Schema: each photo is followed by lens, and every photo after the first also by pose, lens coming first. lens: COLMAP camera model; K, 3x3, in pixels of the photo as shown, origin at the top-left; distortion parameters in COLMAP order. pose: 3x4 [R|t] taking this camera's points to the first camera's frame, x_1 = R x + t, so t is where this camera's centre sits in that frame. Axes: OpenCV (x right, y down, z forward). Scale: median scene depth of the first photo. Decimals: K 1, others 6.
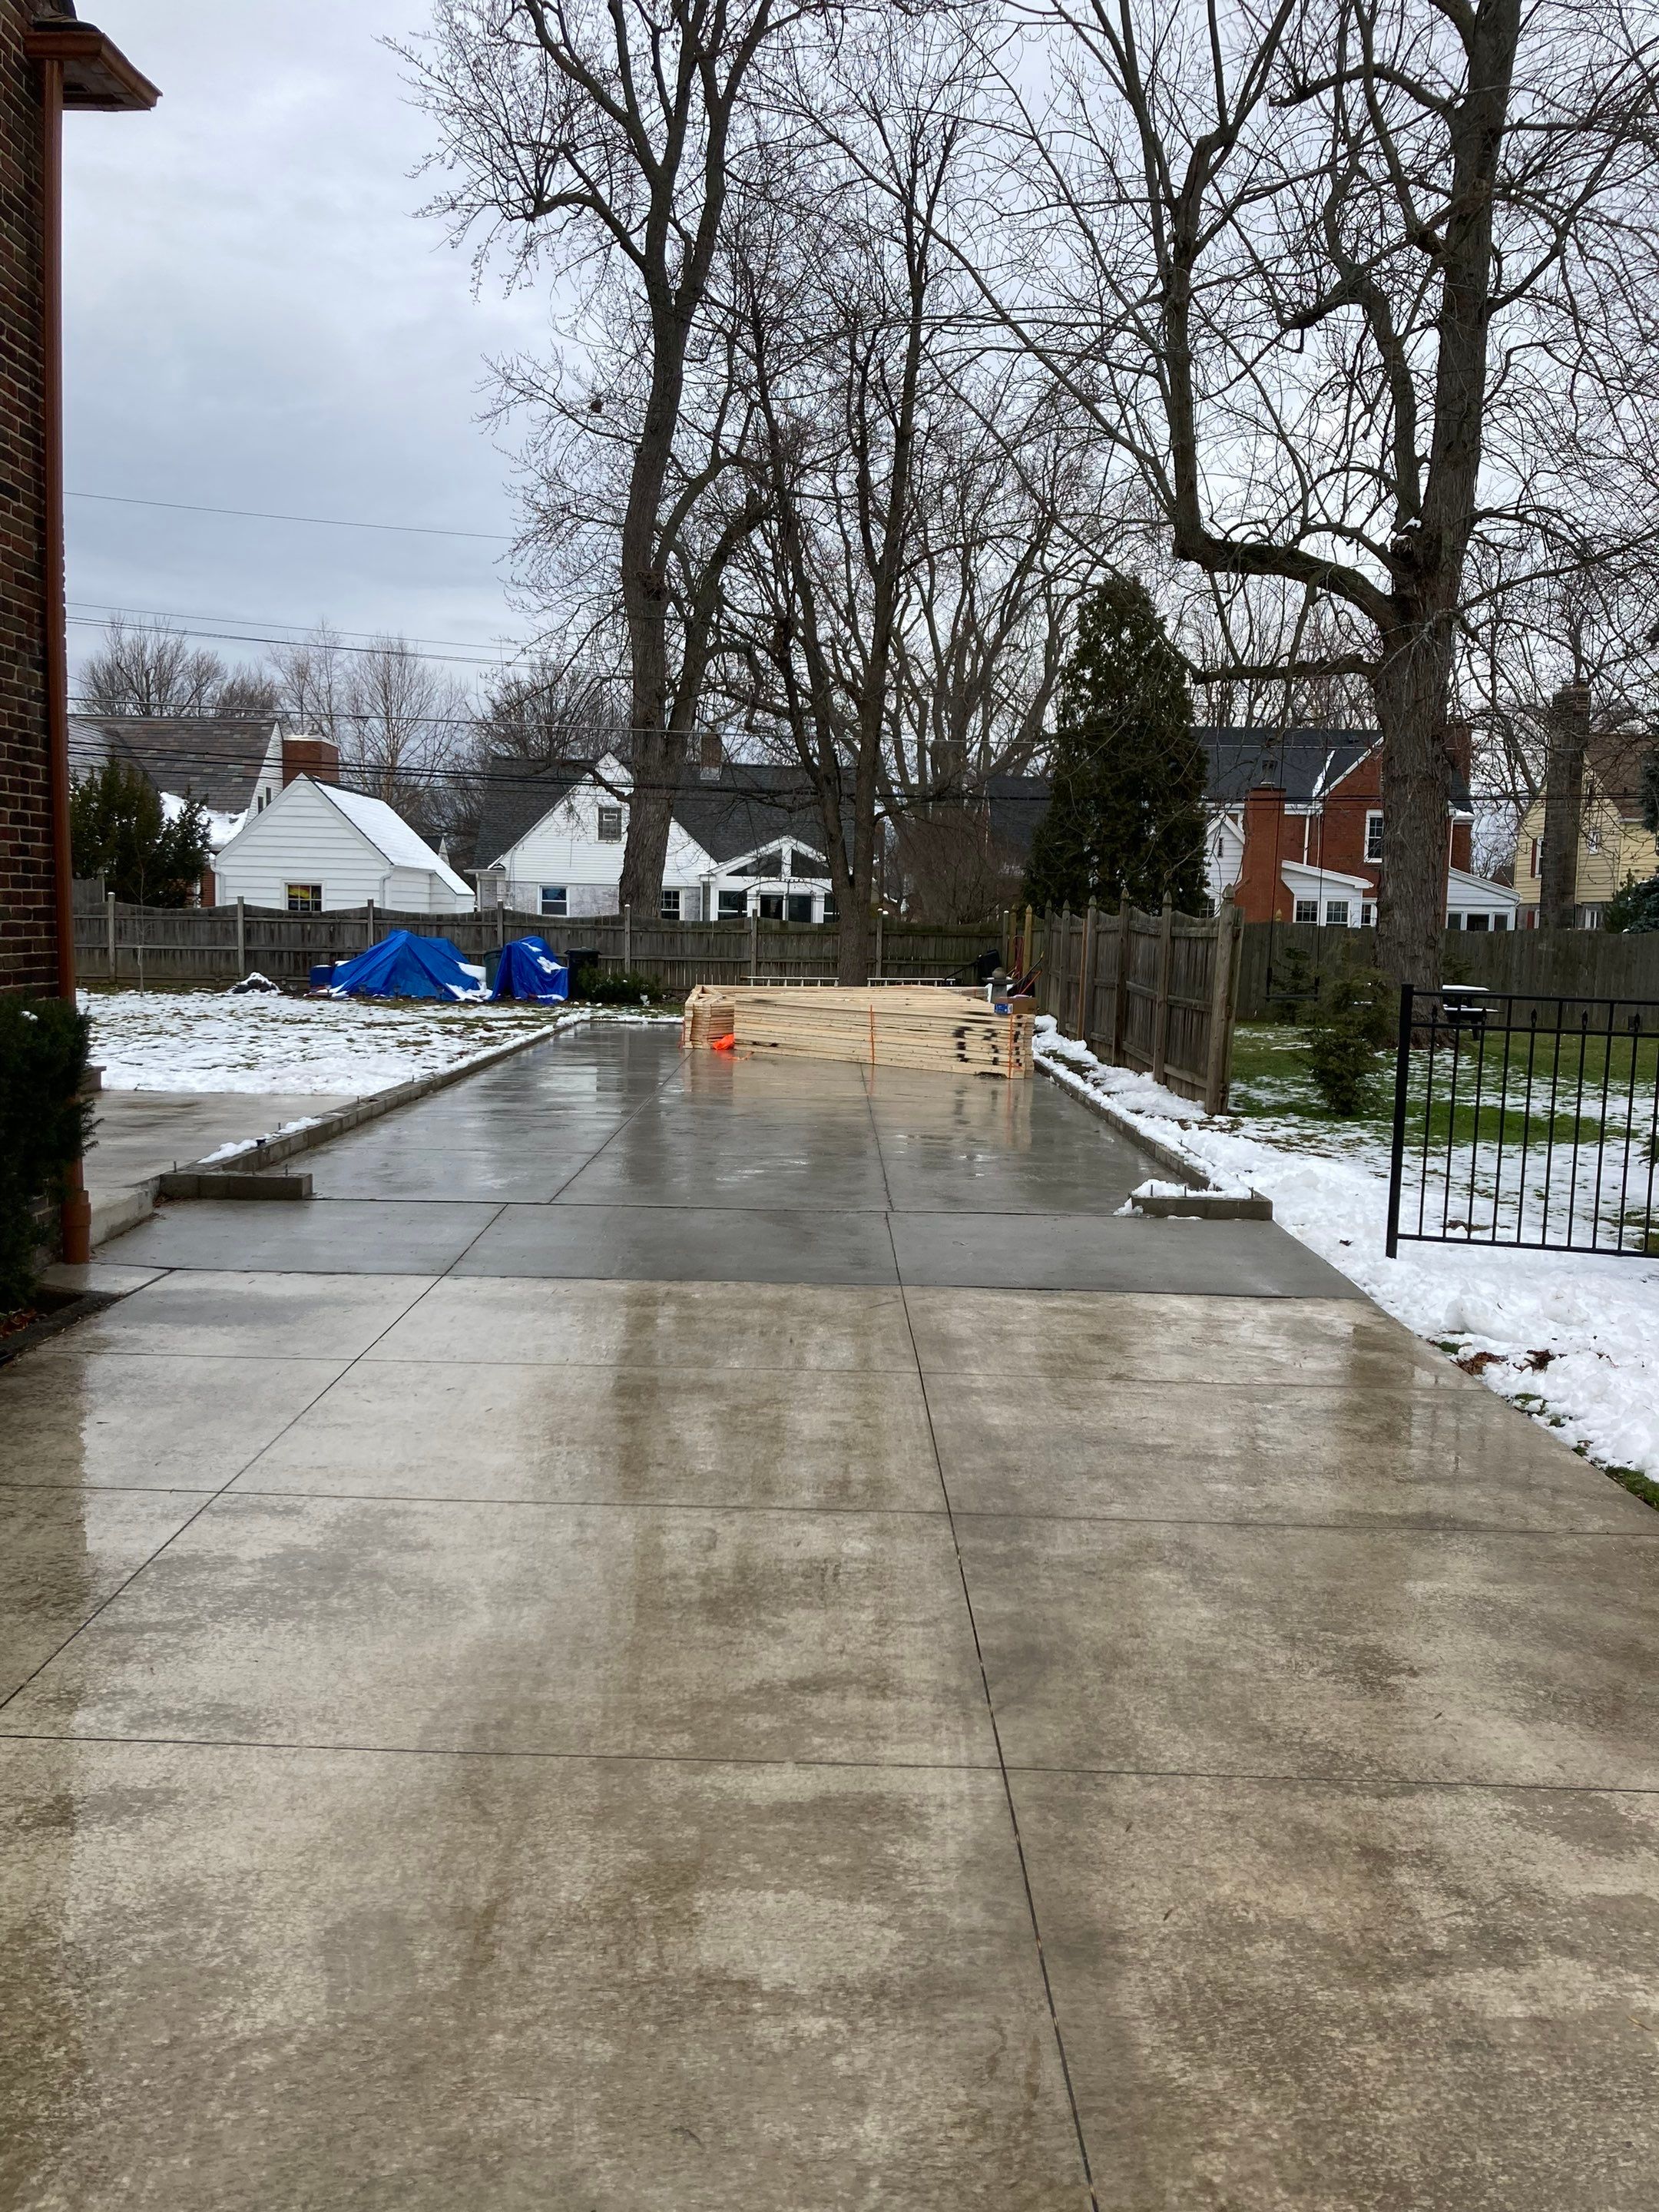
lens RADIAL K [[1796.0, 0, 833.8], [0, 1796.0, 1079.9], [0, 0, 1]] dist [0.046126, -0.015619]
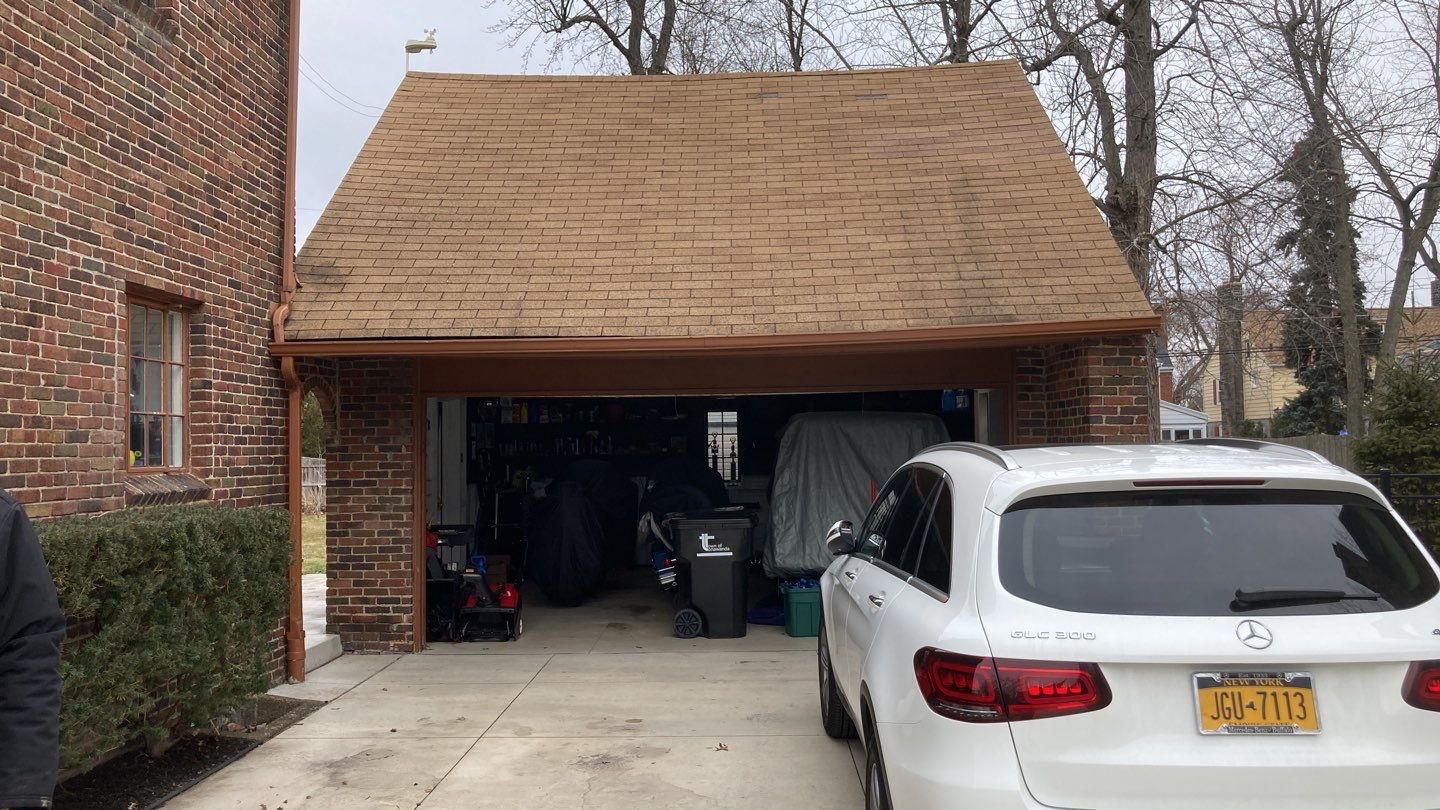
lens RADIAL K [[1179.5, 0, 715.9], [0, 1179.5, 402.2], [0, 0, 1]] dist [-0.013117, 0.047612]
pose [[0.998585, -0.041262, -0.033541, -0.004847], [0.036549, 0.990751, -0.130678, 0.002833], [0.038623, 0.129267, 0.990857, -0.009535]]
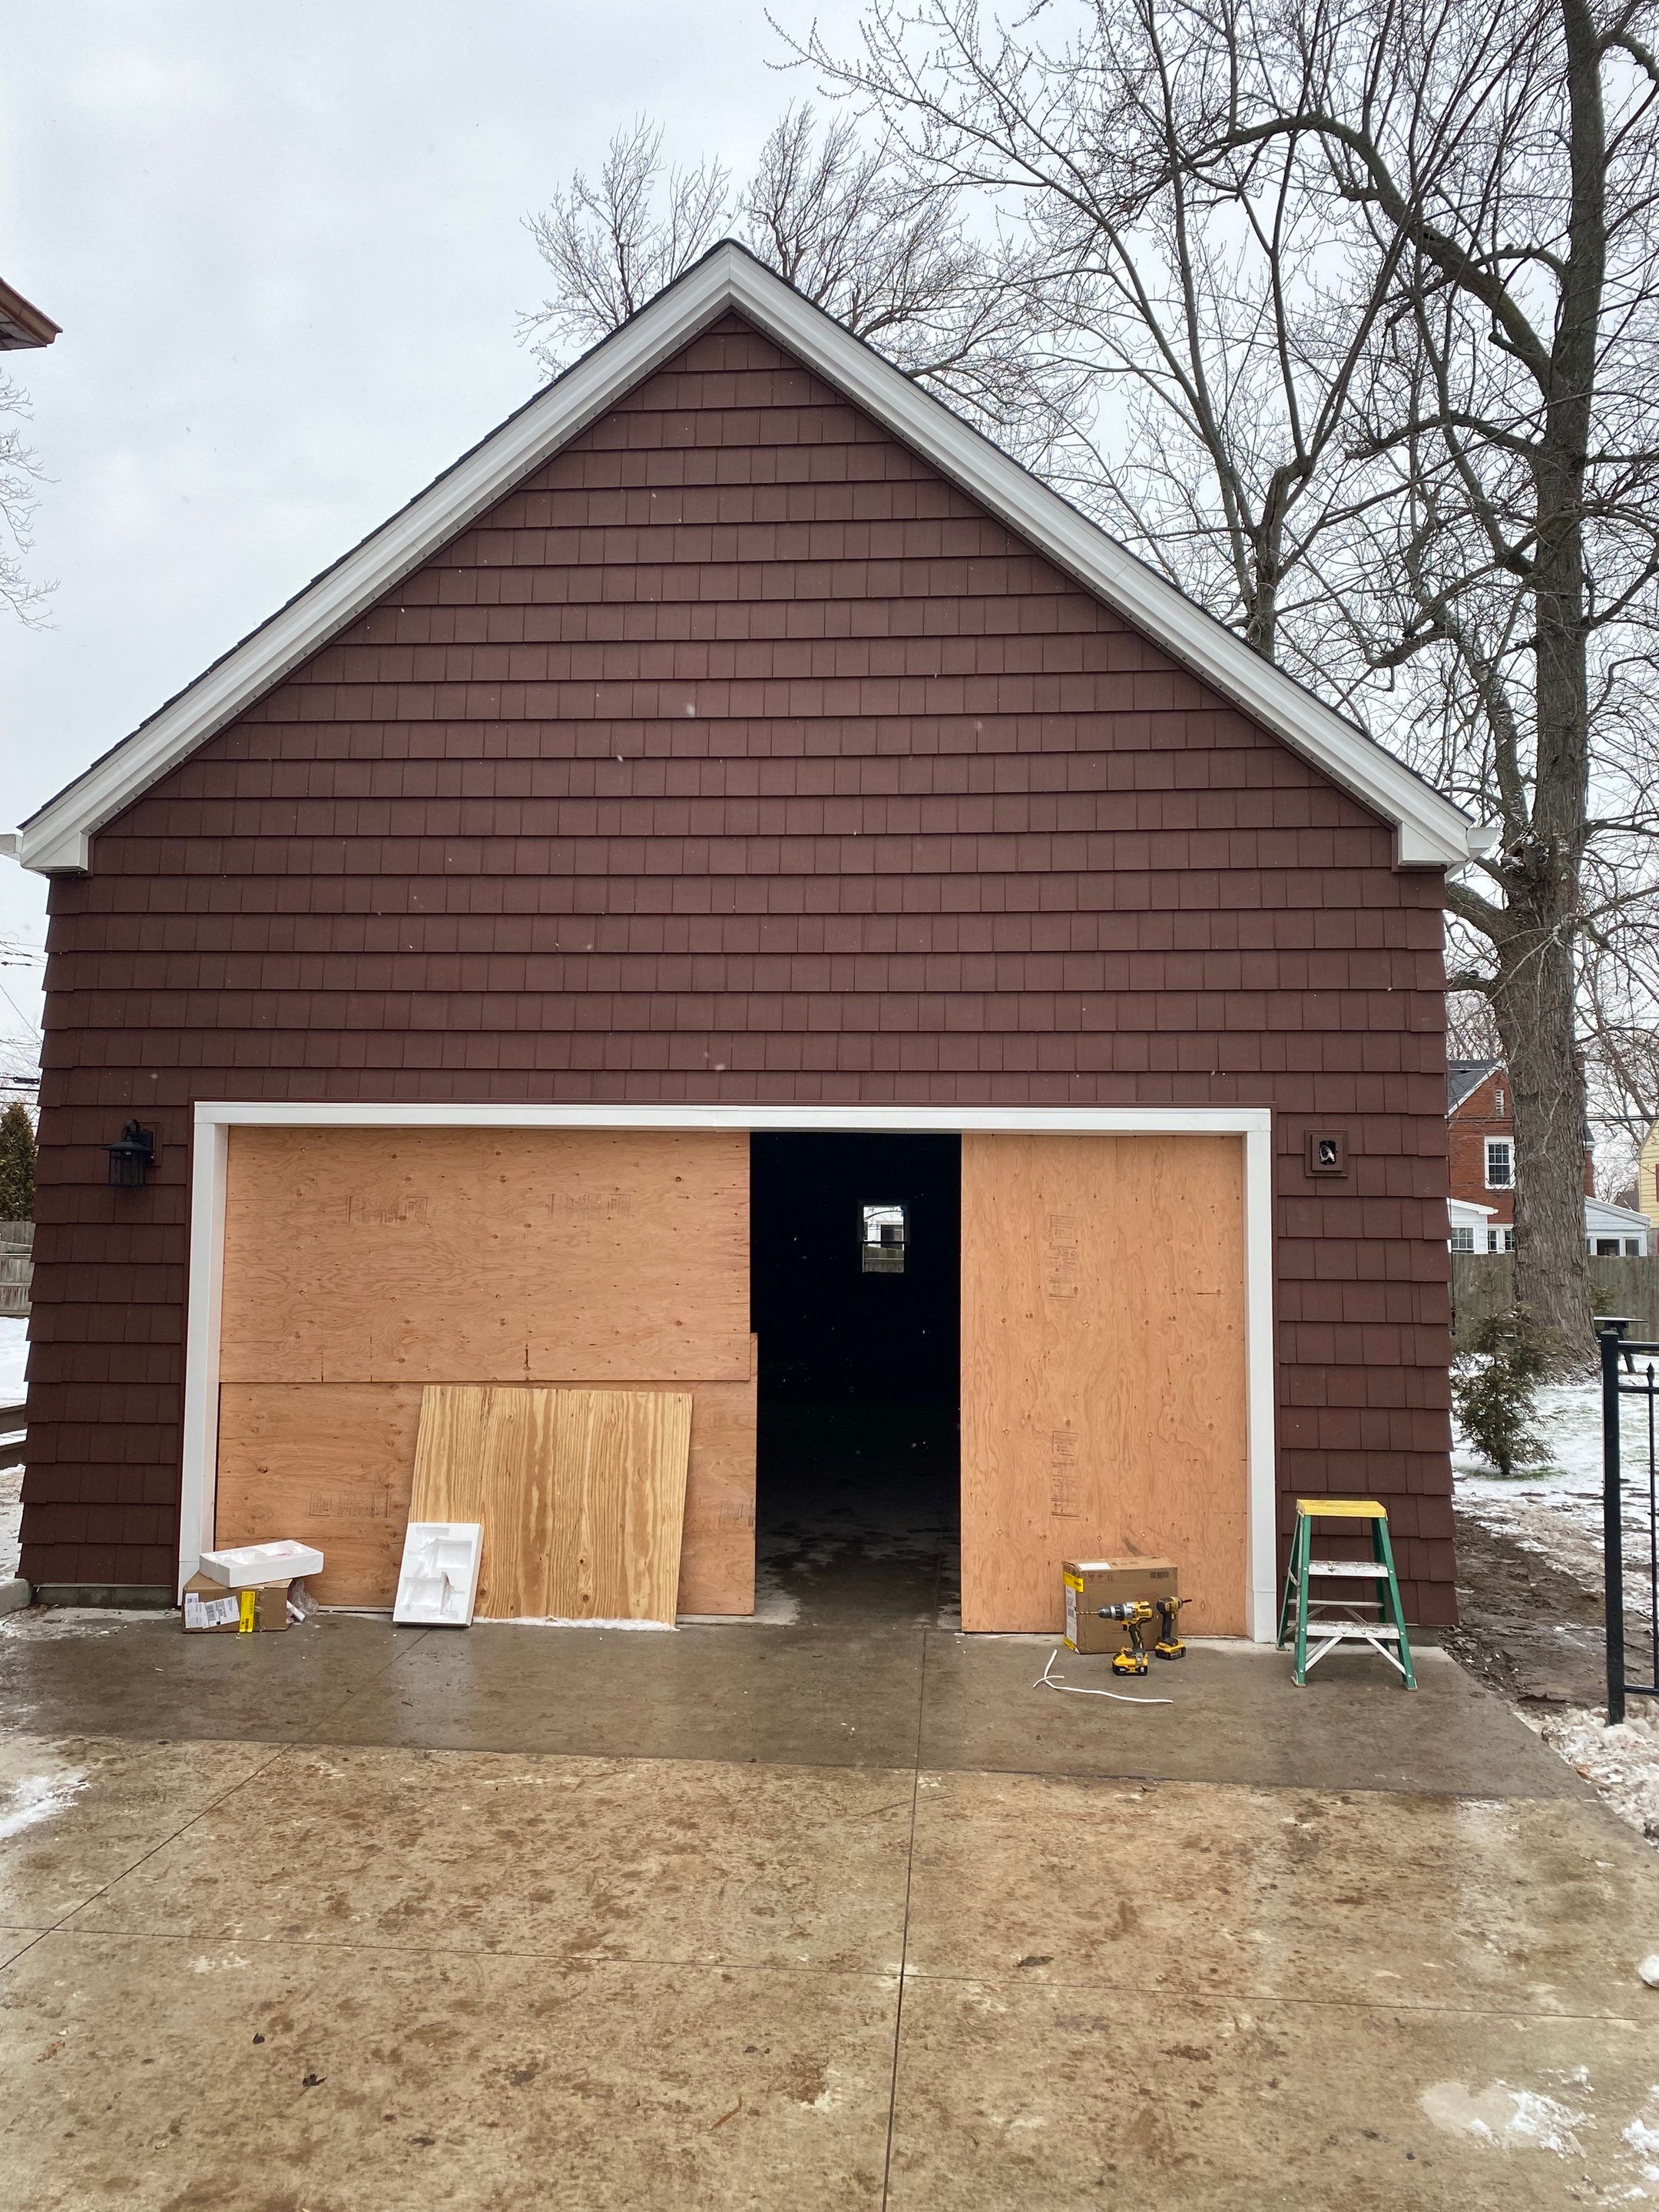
lens RADIAL K [[1674.9, 0, 829.1], [0, 1674.9, 1118.7], [0, 0, 1]] dist [0.036899, -0.028754]
pose [[0.996341, -0.017548, -0.083650, 0.023343], [0.003357, 0.985976, -0.166851, -0.010160], [0.085405, 0.165960, 0.982427, 0.109301]]
